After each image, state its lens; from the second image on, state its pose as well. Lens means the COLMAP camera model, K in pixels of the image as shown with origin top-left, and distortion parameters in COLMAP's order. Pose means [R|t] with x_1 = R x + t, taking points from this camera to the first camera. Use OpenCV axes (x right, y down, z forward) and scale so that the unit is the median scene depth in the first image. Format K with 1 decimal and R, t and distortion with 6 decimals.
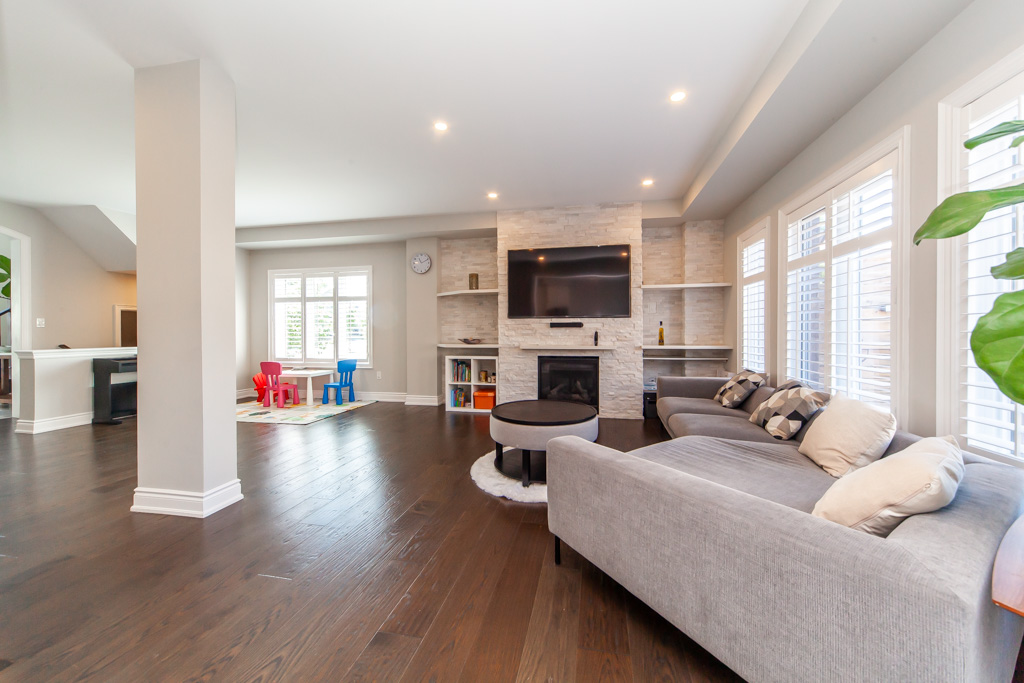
lens RADIAL K [[361.2, 0, 525.6], [0, 361.2, 333.7], [0, 0, 1]] dist [0.006008, 0.000035]
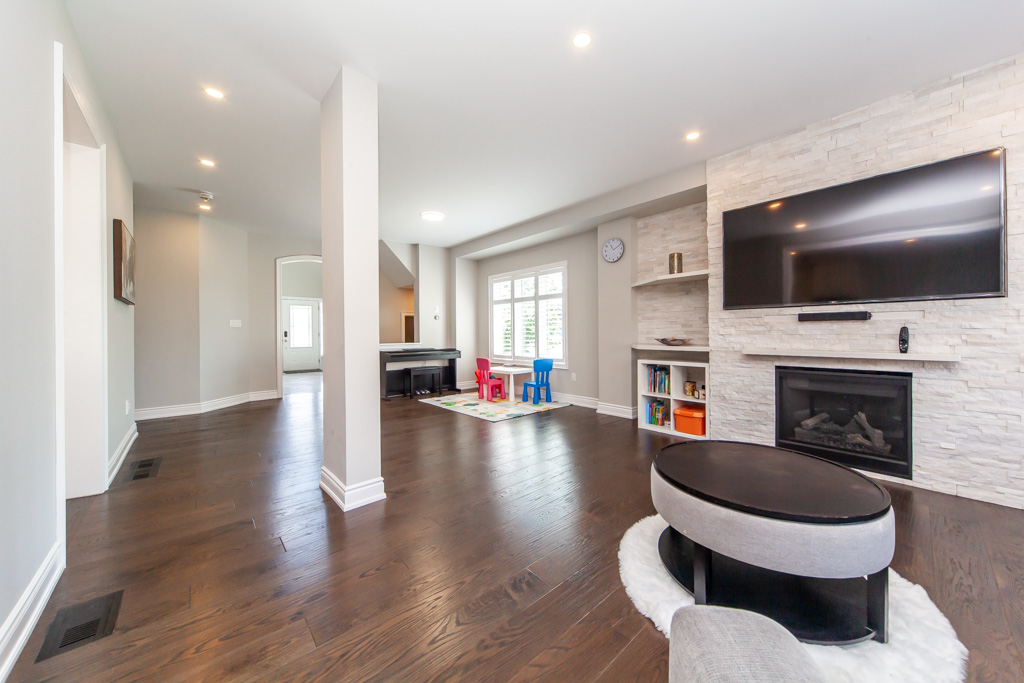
lens RADIAL K [[361.2, 0, 525.6], [0, 361.2, 333.7], [0, 0, 1]] dist [0.006008, 0.000035]
pose [[0.805367, -0.001523, -0.592774, 0.055642], [0.002860, 0.999995, 0.001317, 0.001826], [0.592769, -0.002756, 0.805368, 0.200939]]
